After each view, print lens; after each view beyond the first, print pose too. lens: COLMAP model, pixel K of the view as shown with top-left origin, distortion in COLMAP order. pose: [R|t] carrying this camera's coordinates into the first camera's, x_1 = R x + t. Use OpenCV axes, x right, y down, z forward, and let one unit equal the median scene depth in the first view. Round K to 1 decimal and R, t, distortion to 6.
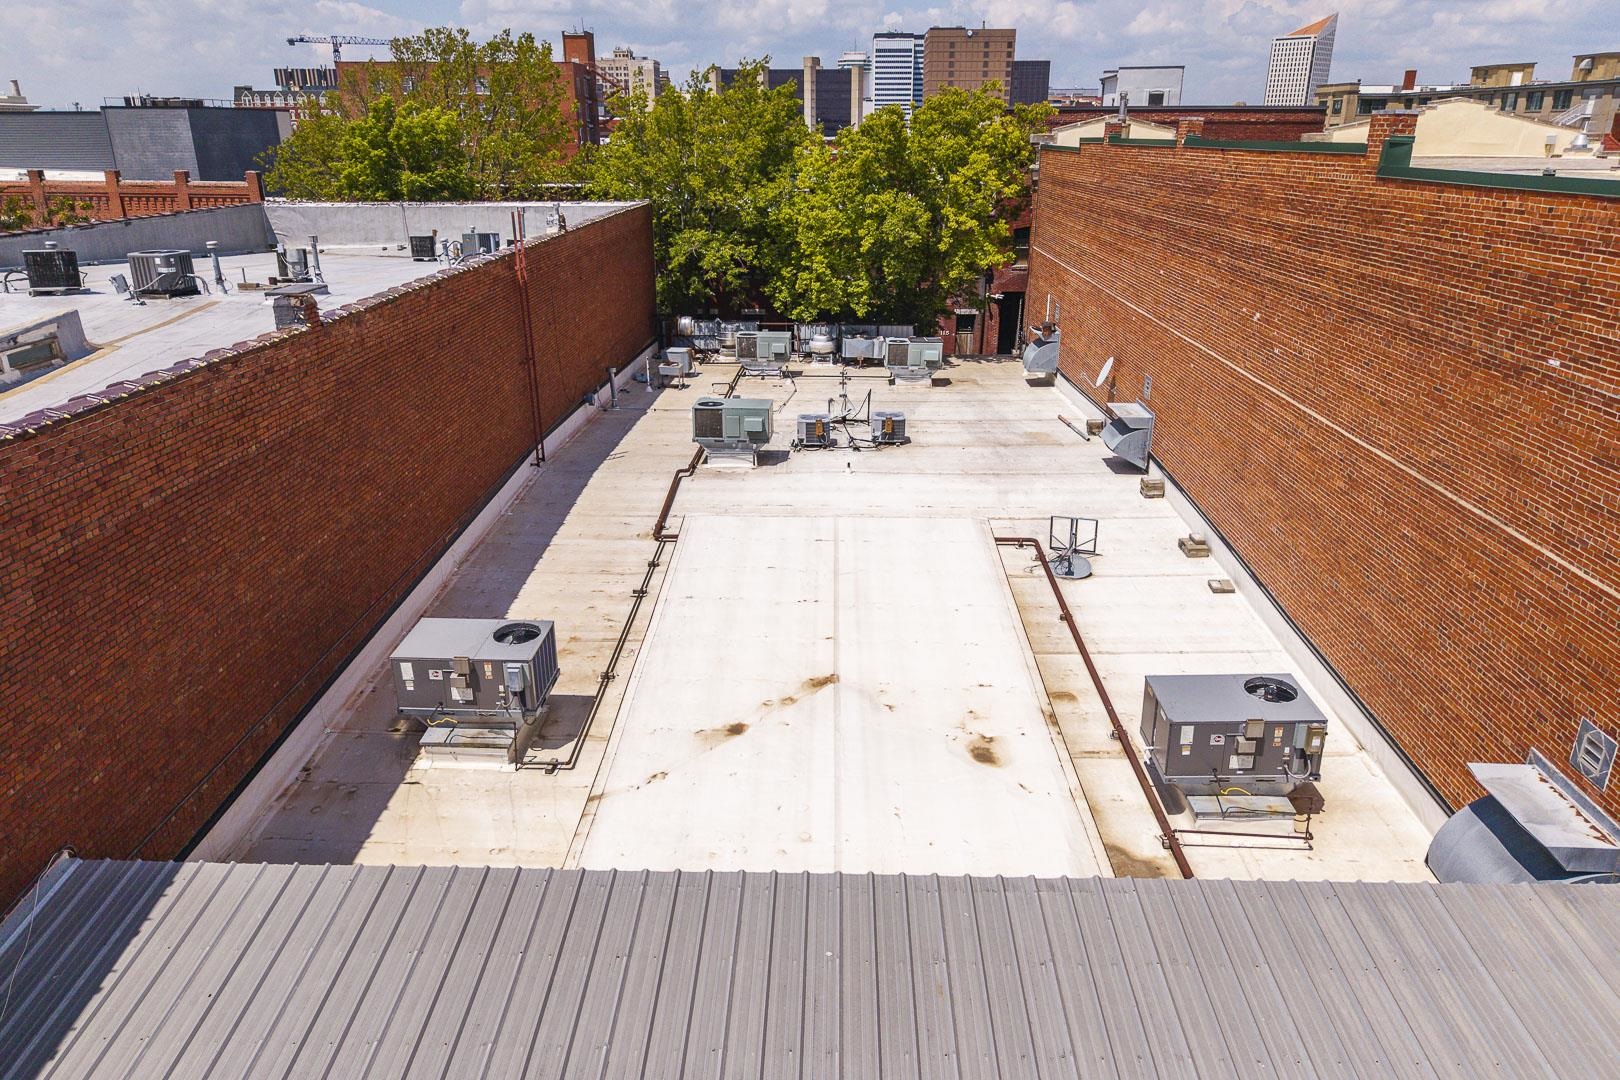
lens RADIAL K [[1105.5, 0, 810.0], [0, 1105.5, 540.0], [0, 0, 1]] dist [0.059907, -0.057262]
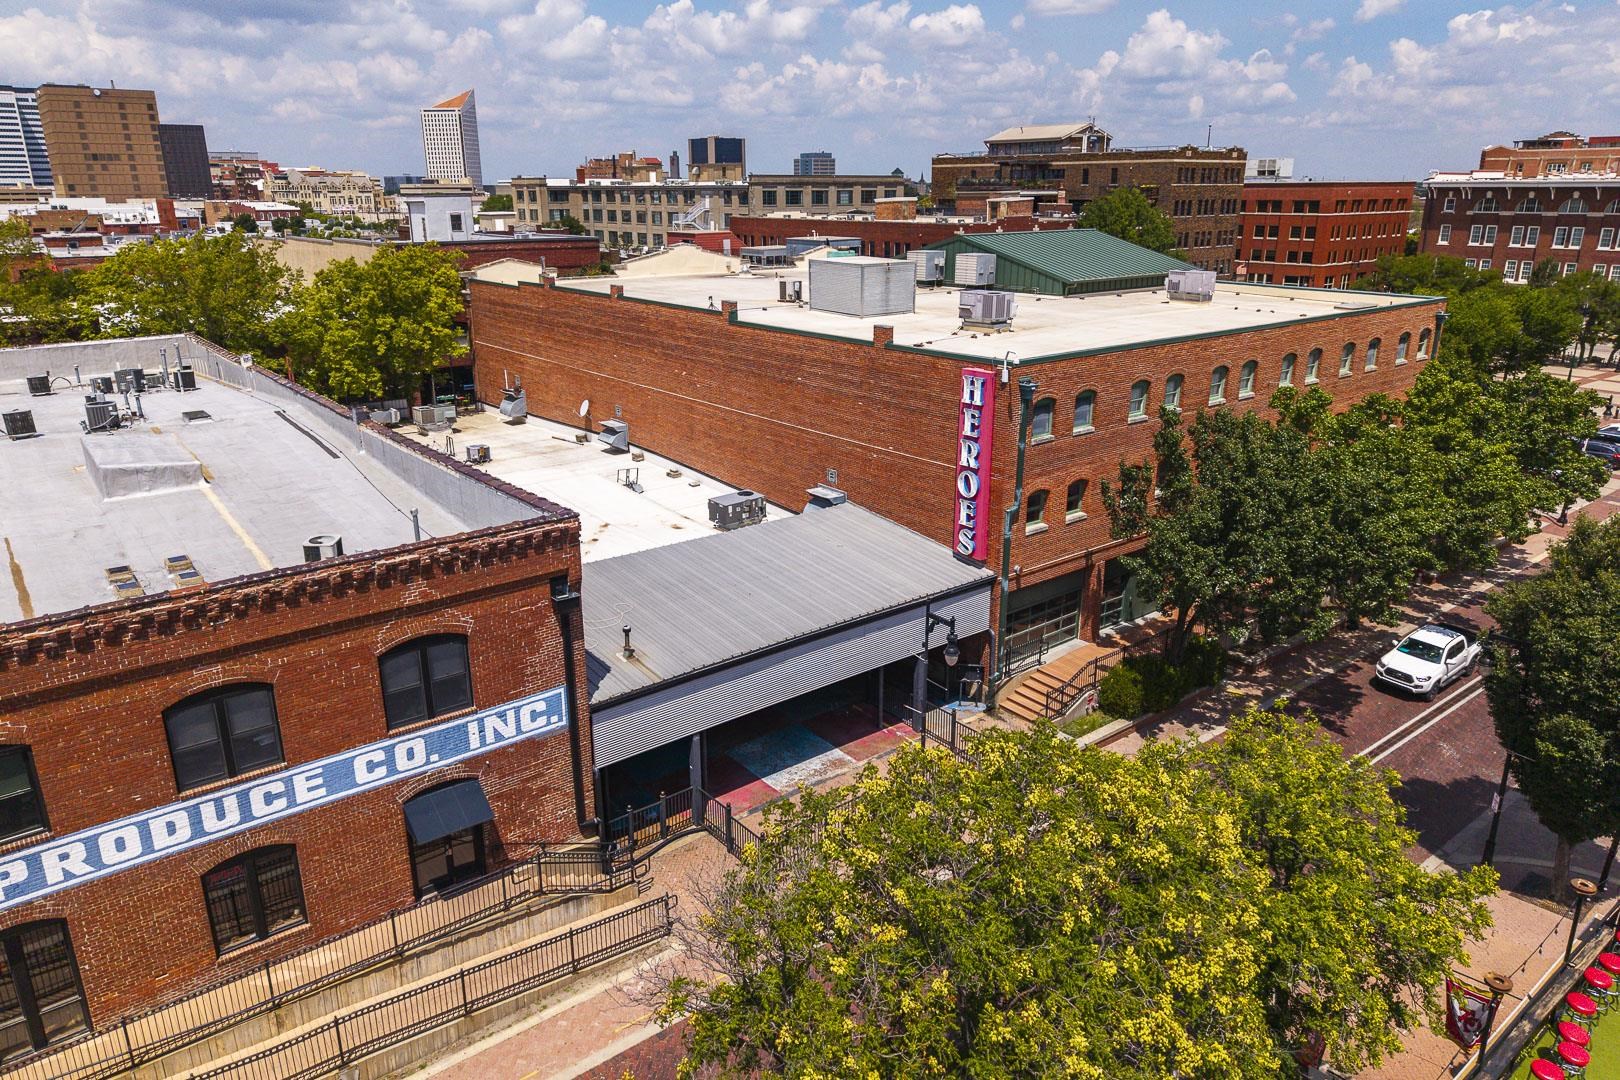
lens RADIAL K [[1105.5, 0, 810.0], [0, 1105.5, 540.0], [0, 0, 1]] dist [0.059907, -0.057262]
pose [[0.773557, -0.200058, 0.601321, -0.487006], [0.226918, 0.973390, 0.031931, 0.075739], [-0.591708, 0.111750, 0.798369, -0.565643]]
